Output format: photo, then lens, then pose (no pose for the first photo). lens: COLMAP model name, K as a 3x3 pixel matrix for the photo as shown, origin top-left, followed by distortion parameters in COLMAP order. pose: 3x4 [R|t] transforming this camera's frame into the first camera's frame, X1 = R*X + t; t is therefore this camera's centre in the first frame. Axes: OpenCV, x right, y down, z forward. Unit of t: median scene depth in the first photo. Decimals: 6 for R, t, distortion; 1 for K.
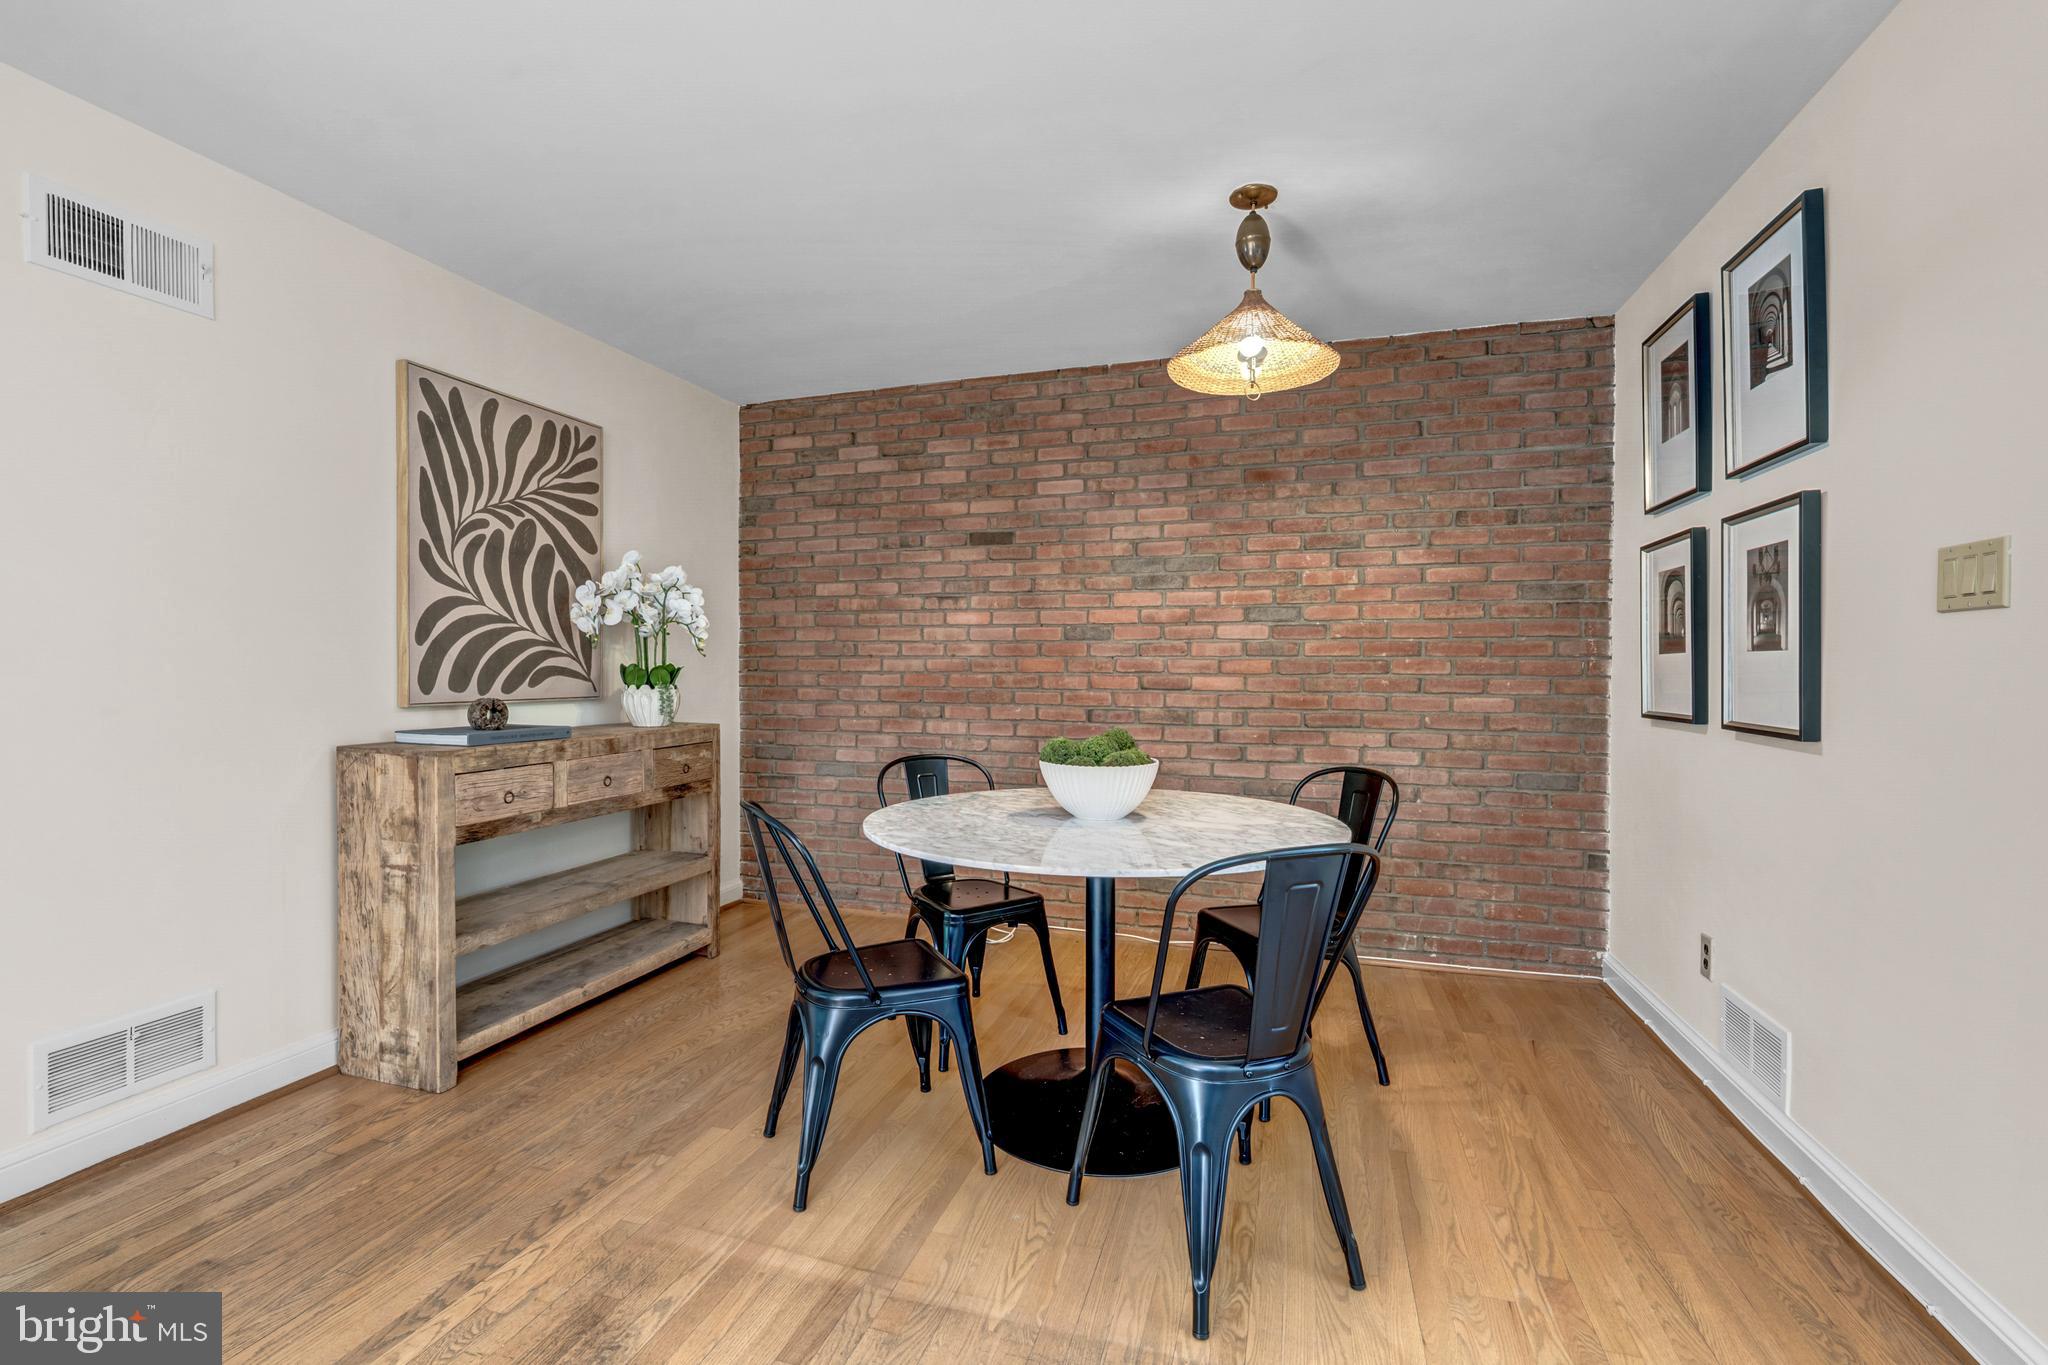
lens RADIAL K [[883.2, 0, 1024.0], [0, 883.2, 682.5], [0, 0, 1]] dist [-0.001772, -0.000418]
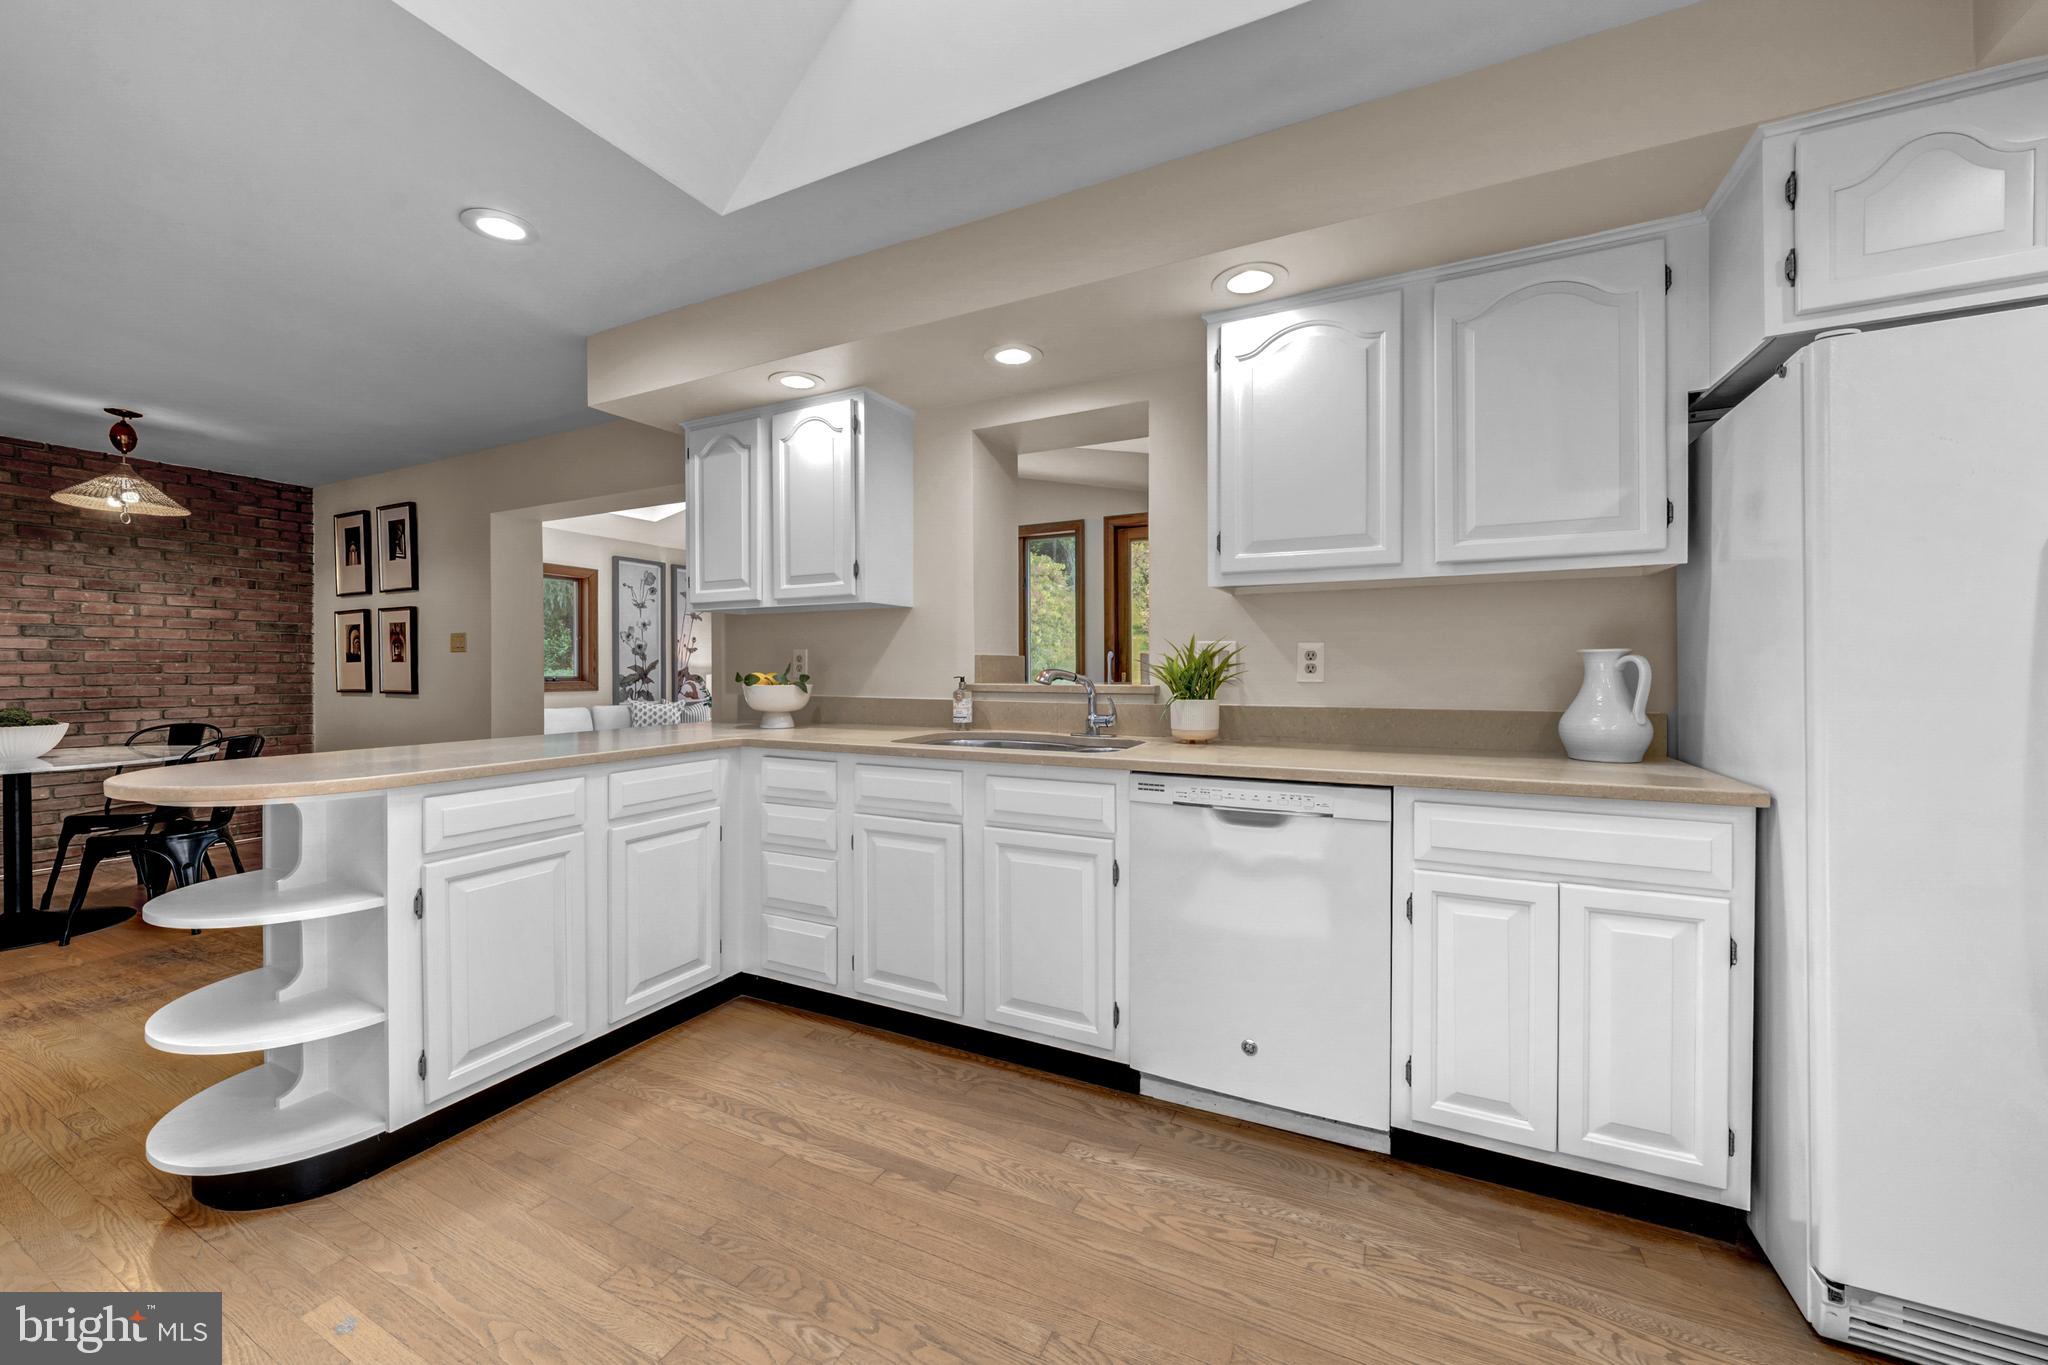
lens RADIAL K [[777.8, 0, 1021.8], [0, 777.8, 671.4], [0, 0, 1]] dist [-0.000537, -0.000074]
pose [[0.164688, -0.006218, 0.986326, -0.760058], [0.019141, 0.999812, 0.003107, 0.013432], [-0.986160, 0.018368, 0.164776, -0.811574]]
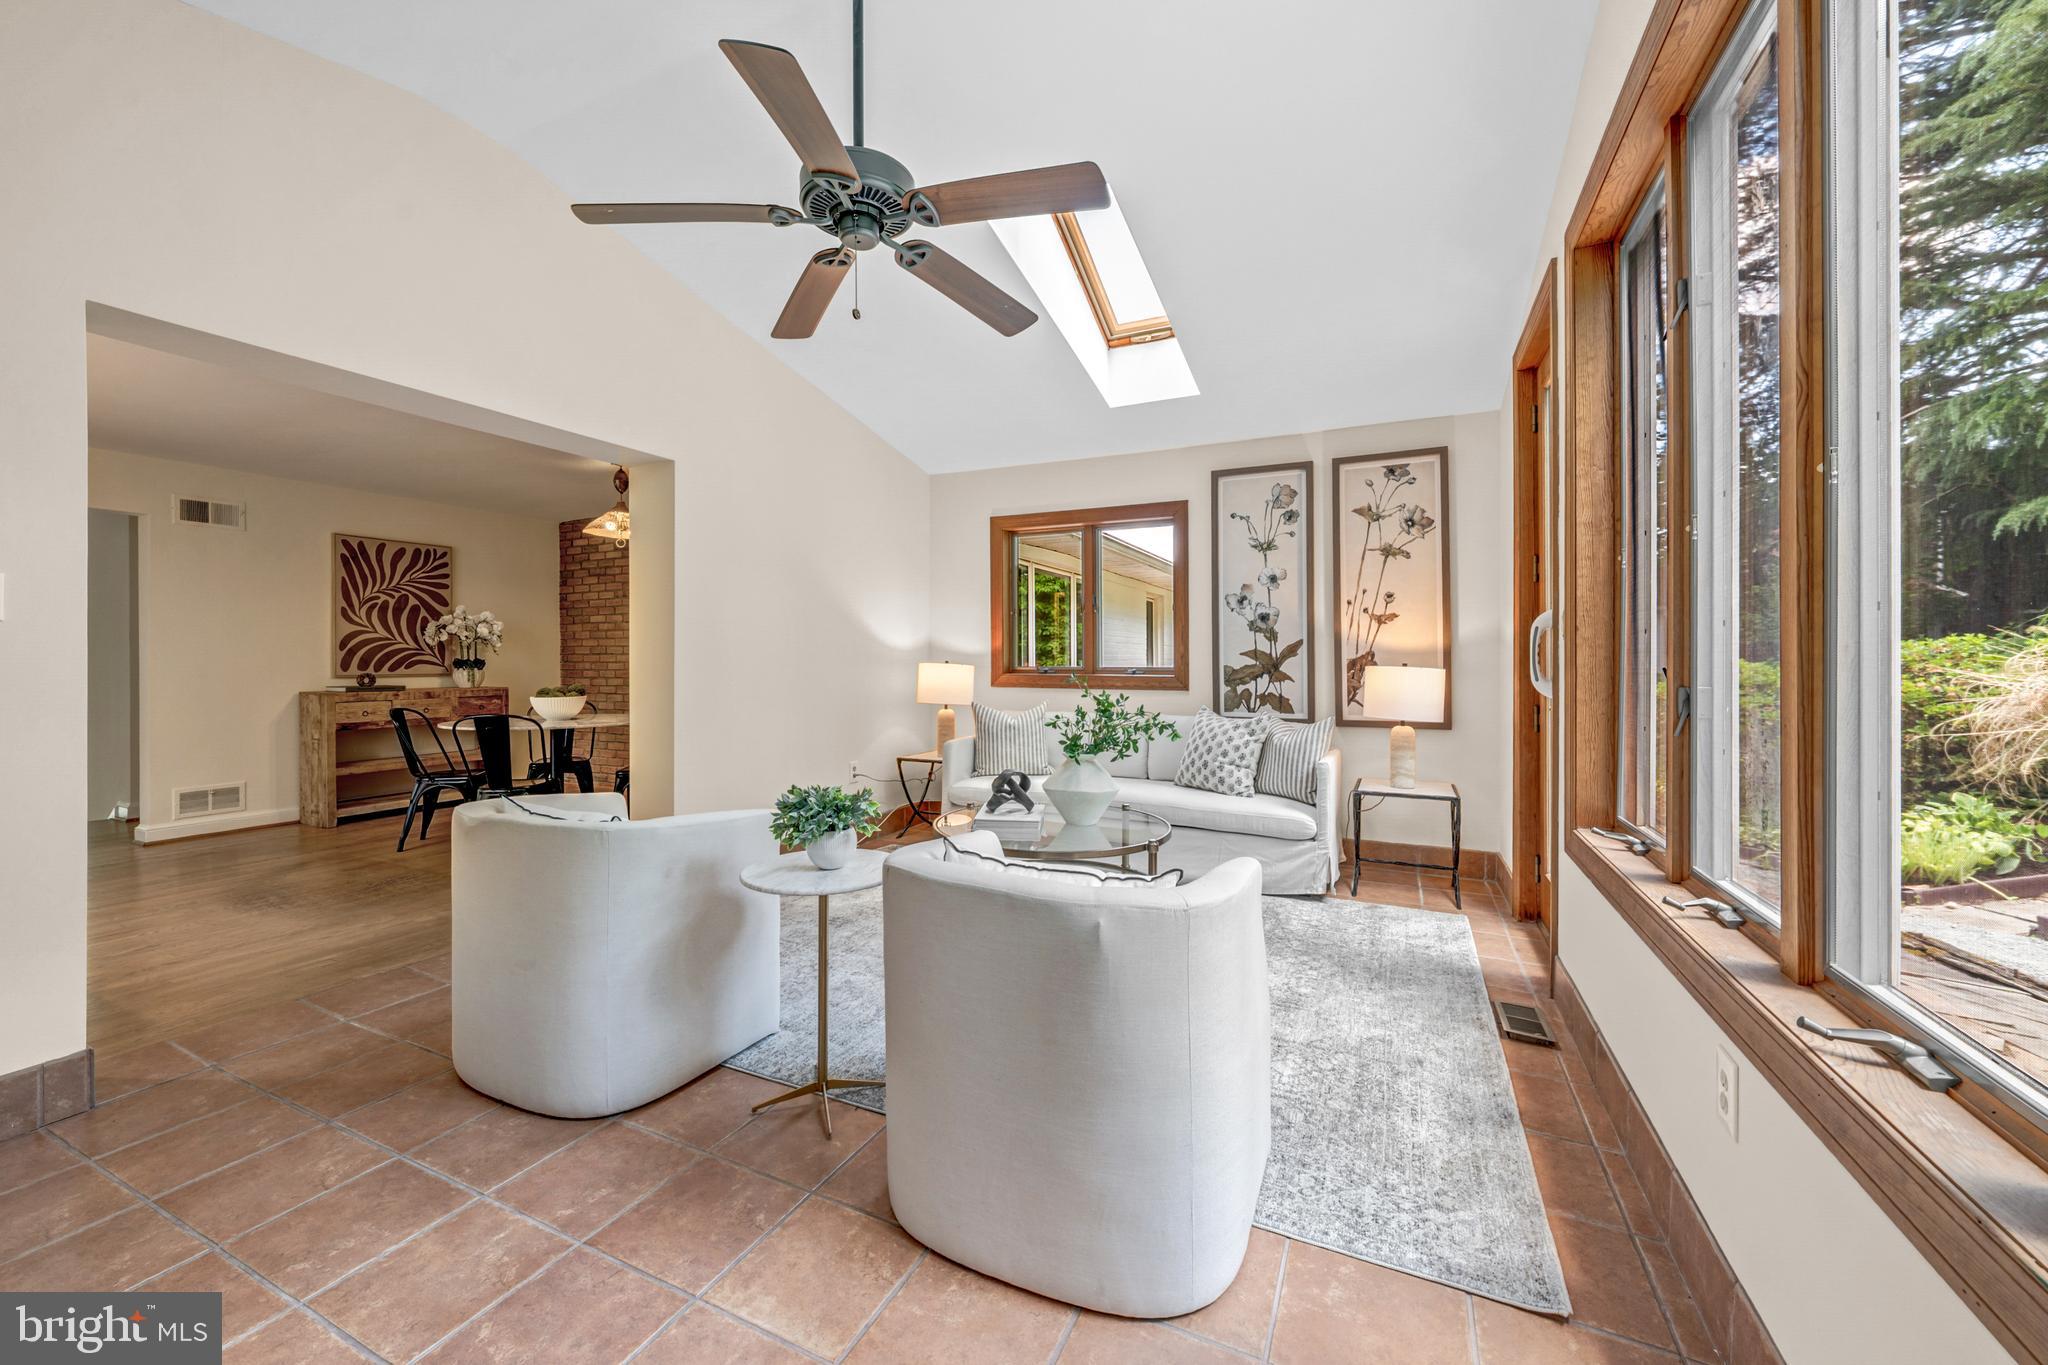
lens RADIAL K [[777.9, 0, 1018.4], [0, 777.9, 669.2], [0, 0, 1]] dist [0.000847, -0.000062]
pose [[0.989265, -0.003757, -0.146084, 1.210315], [0.002751, 0.999971, -0.007086, 0.022375], [0.146107, 0.006608, 0.989247, -0.687776]]
